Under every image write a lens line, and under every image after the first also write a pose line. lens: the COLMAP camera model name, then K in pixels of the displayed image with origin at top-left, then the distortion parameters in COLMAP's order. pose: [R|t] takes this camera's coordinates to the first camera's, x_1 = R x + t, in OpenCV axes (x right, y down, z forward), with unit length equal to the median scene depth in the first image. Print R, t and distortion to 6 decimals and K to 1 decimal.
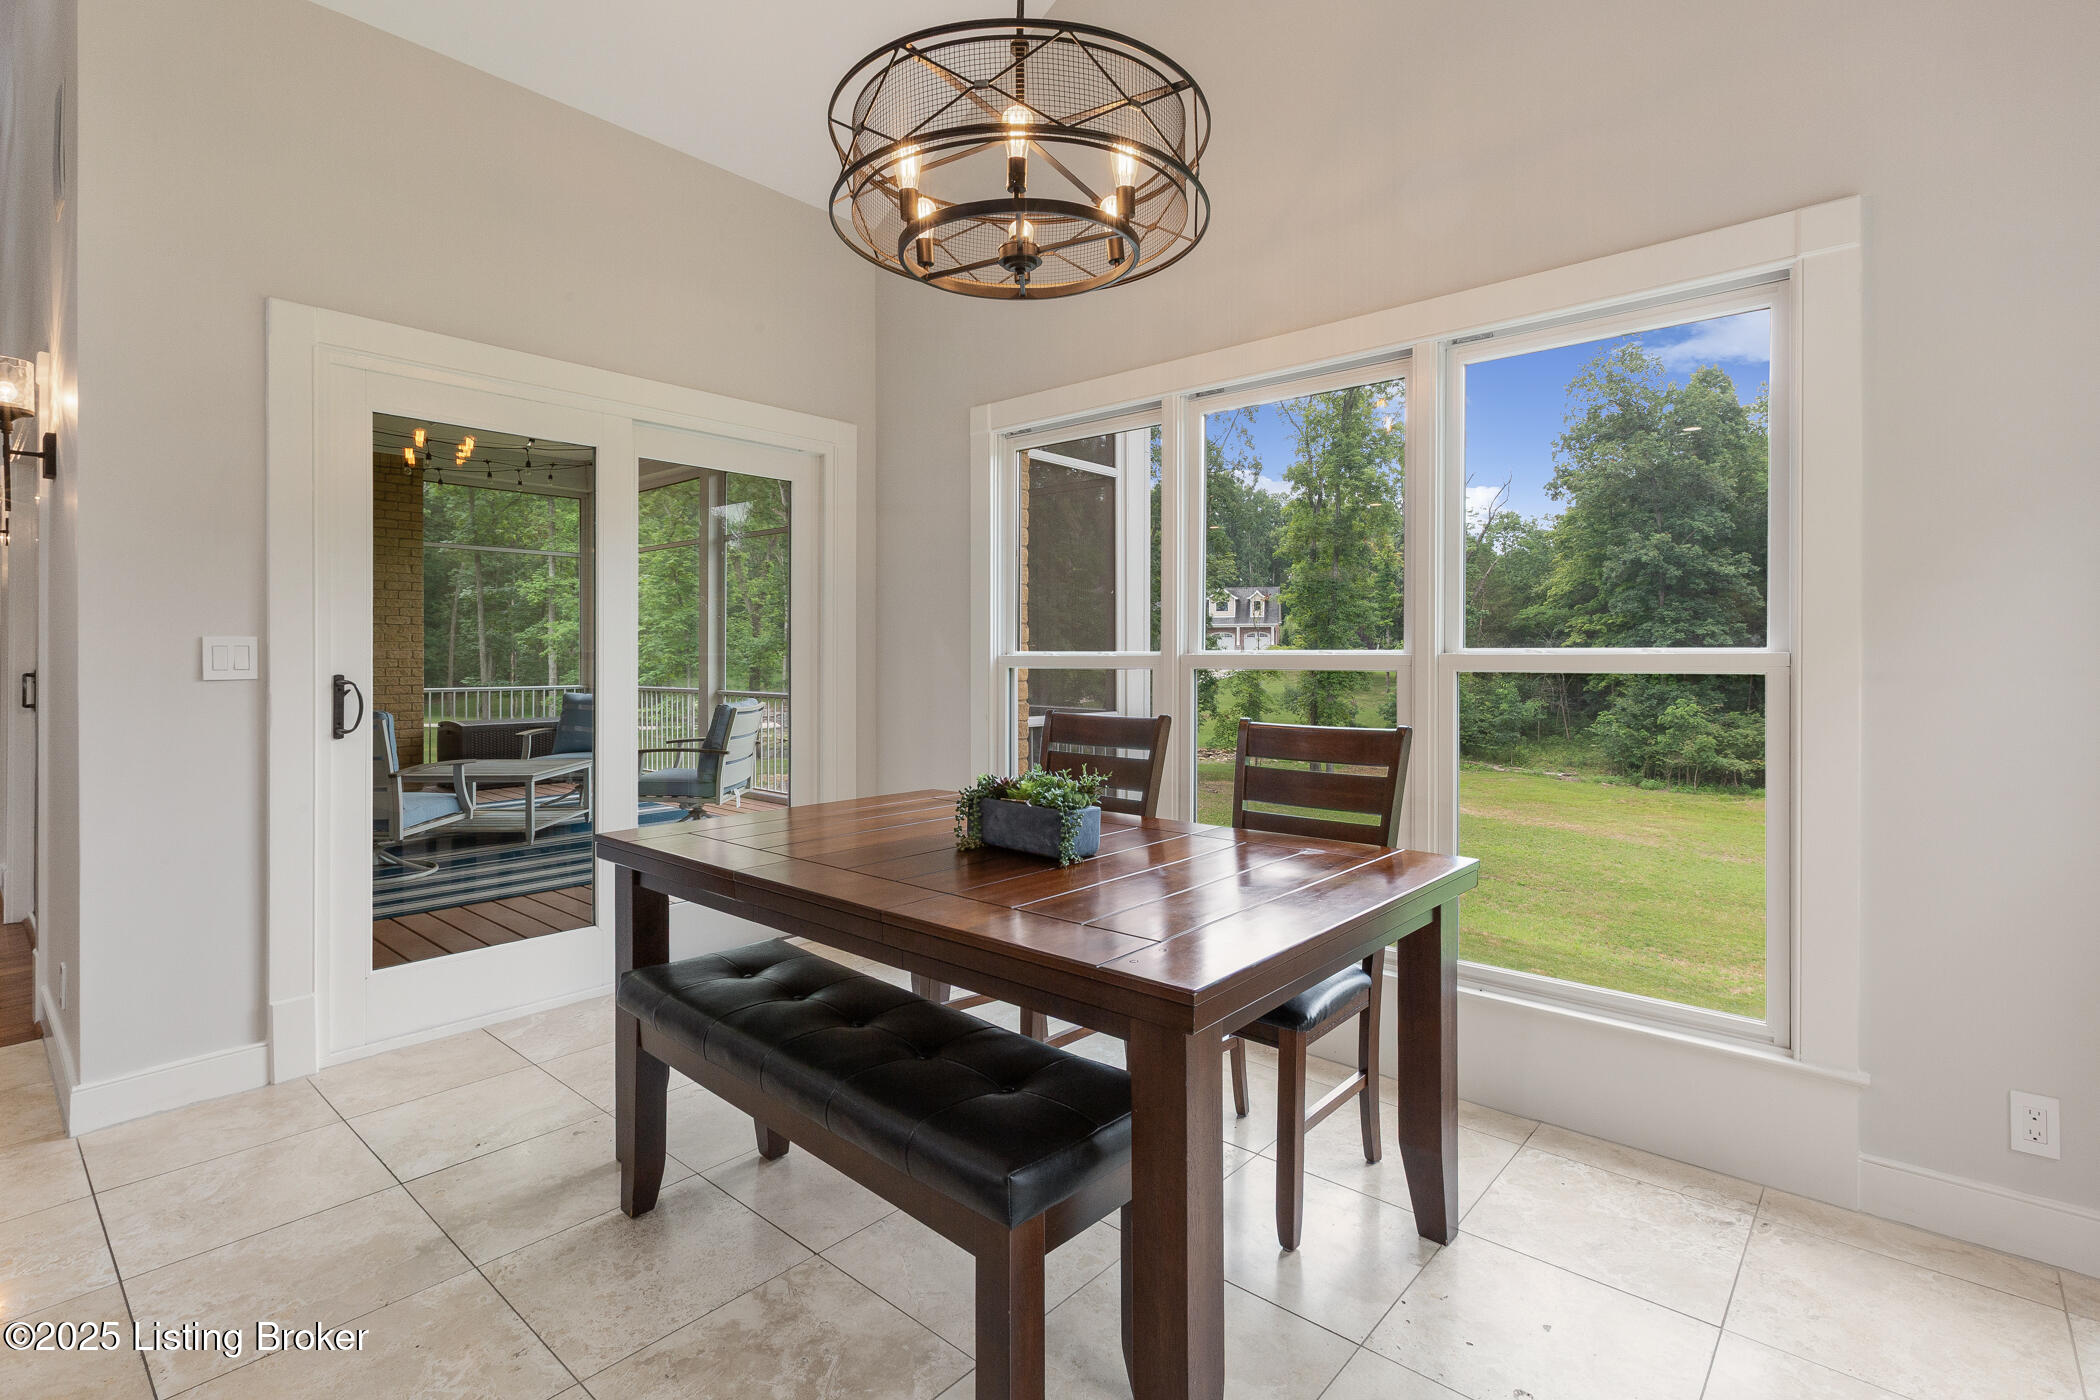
lens RADIAL K [[980.6, 0, 1044.8], [0, 980.6, 658.9], [0, 0, 1]] dist [0.000698, 0.000323]
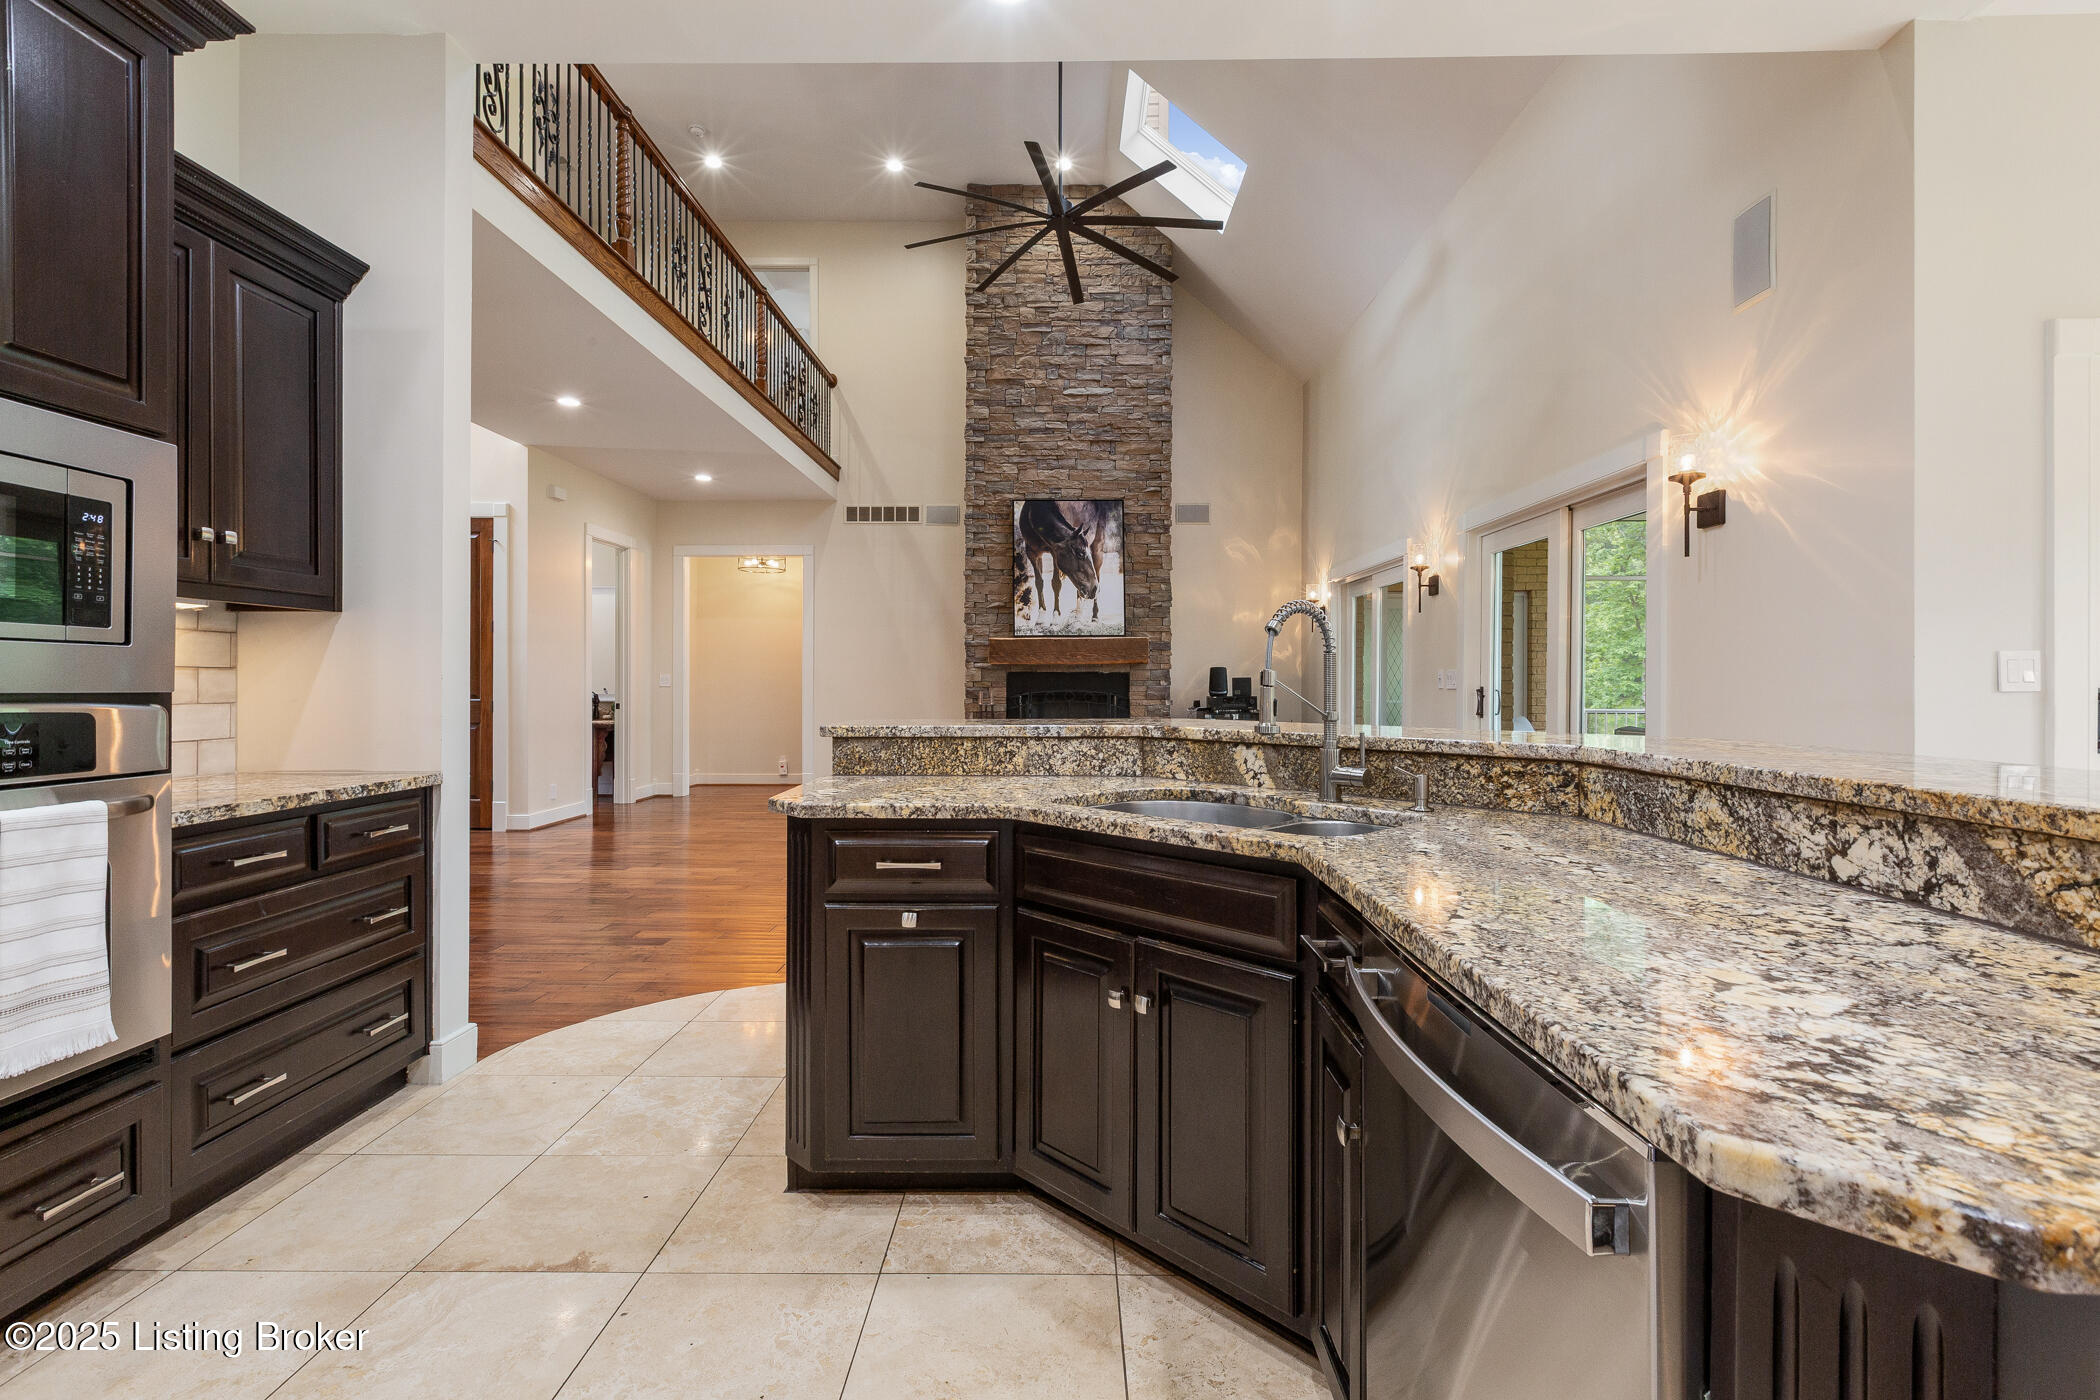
lens RADIAL K [[948.0, 0, 1050.5], [0, 948.0, 680.6], [0, 0, 1]] dist [-0.003514, 0.000532]
pose [[0.657957, -0.000463, -0.753056, -0.035238], [-0.003523, 0.999987, -0.003693, 0.000885], [0.753048, 0.005083, 0.657946, -0.019559]]
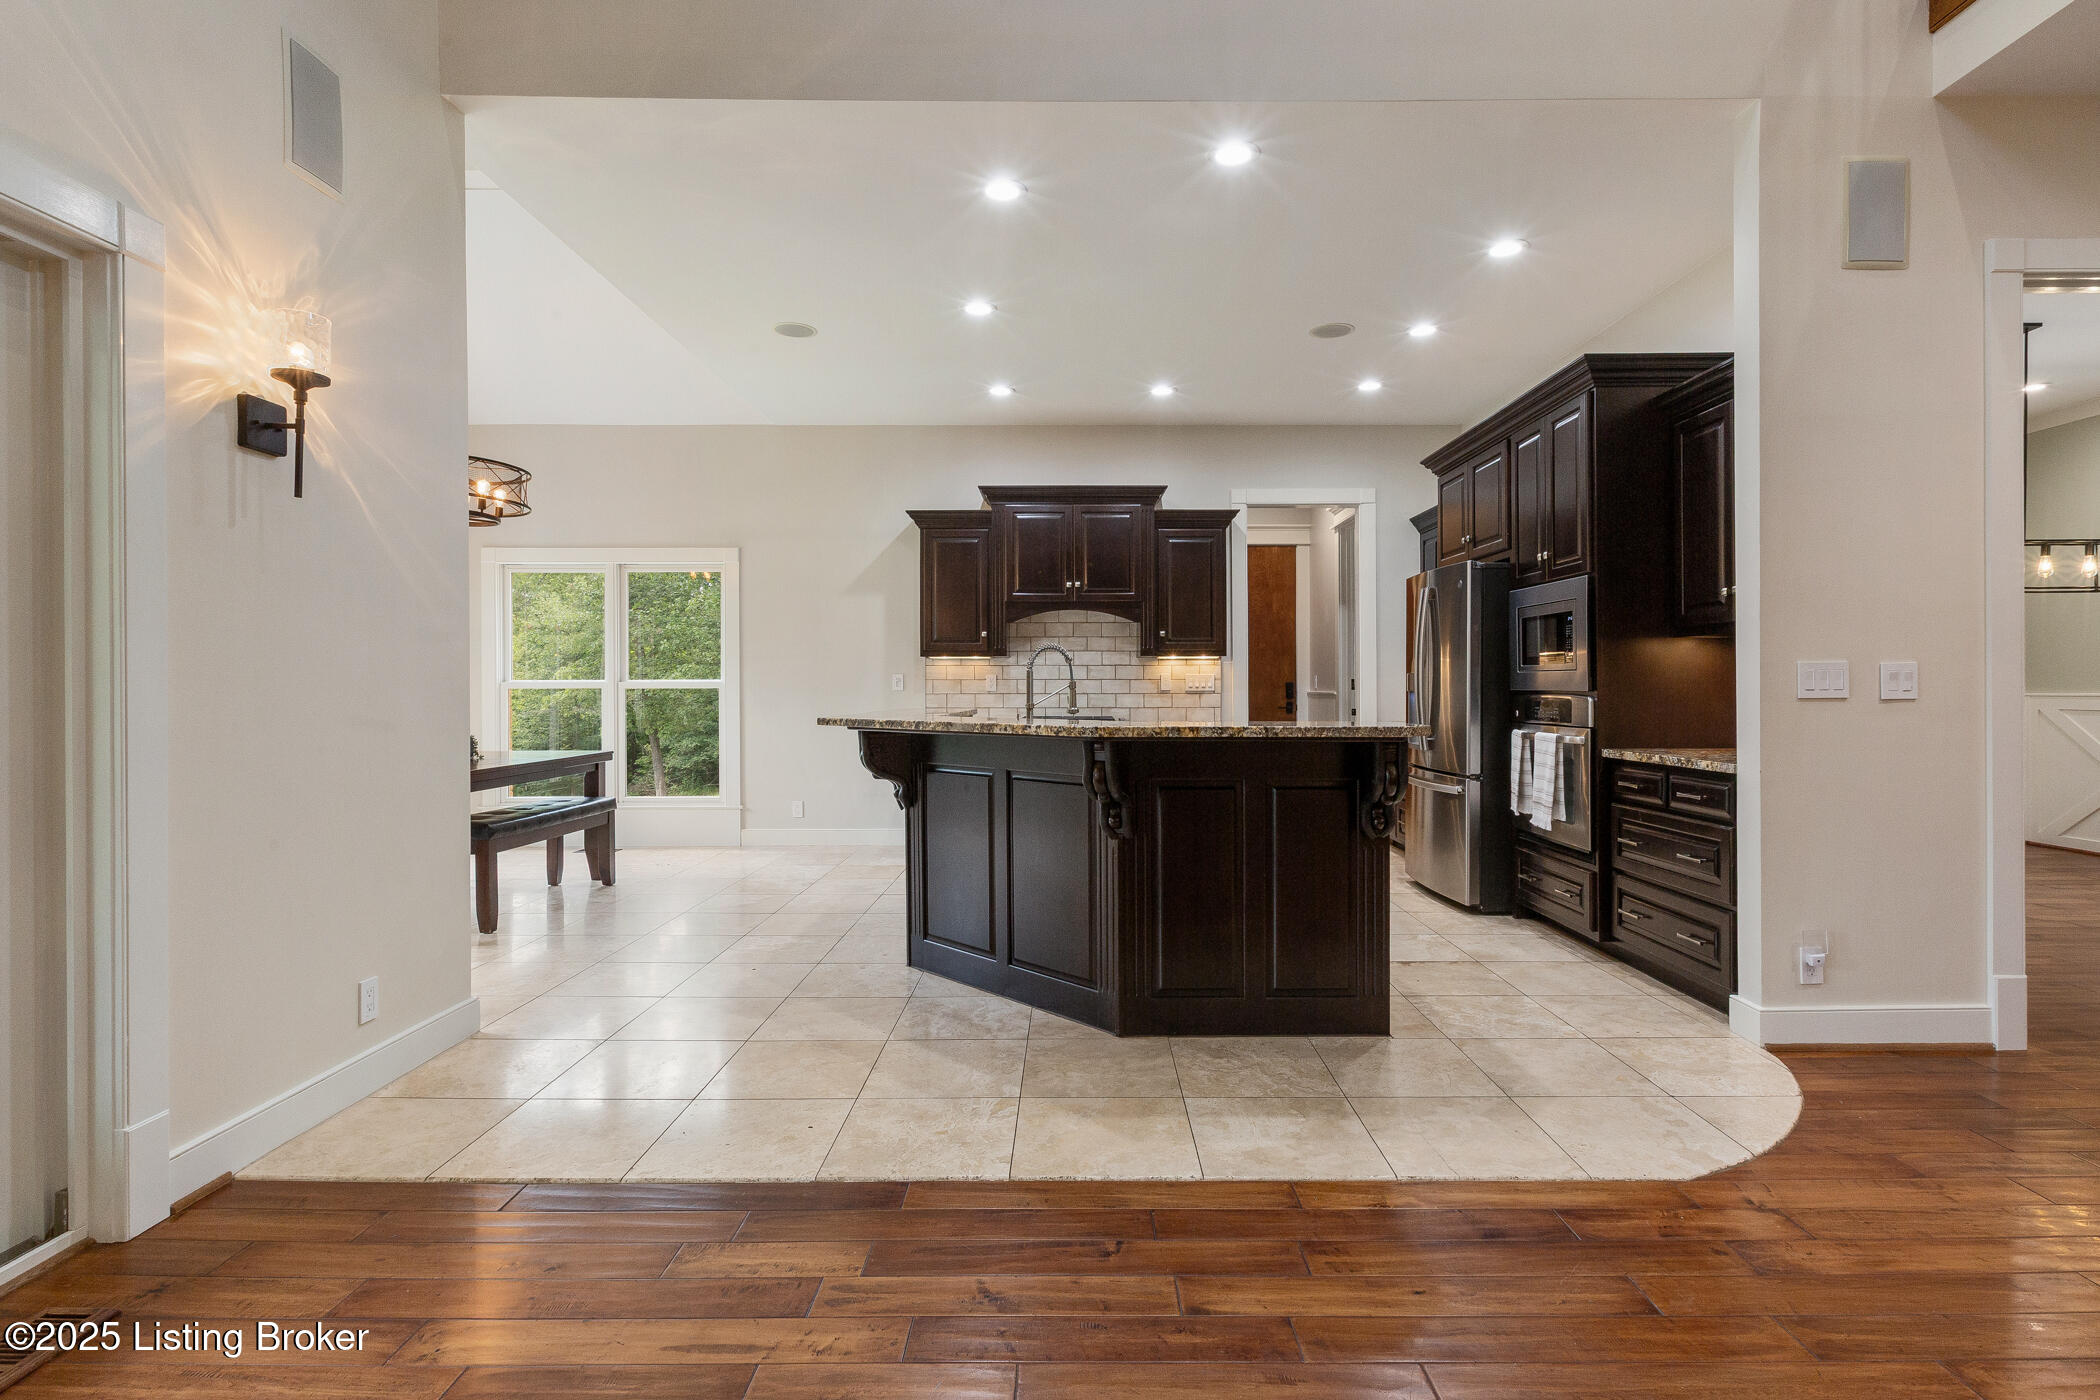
lens RADIAL K [[1015.5, 0, 1070.4], [0, 1015.5, 689.2], [0, 0, 1]] dist [-0.002688, 0.000002]
pose [[-0.668069, 0.001166, 0.744099, -0.118843], [0.004920, 0.999984, 0.002851, 0.000734], [-0.744083, 0.005566, -0.668064, 0.066735]]
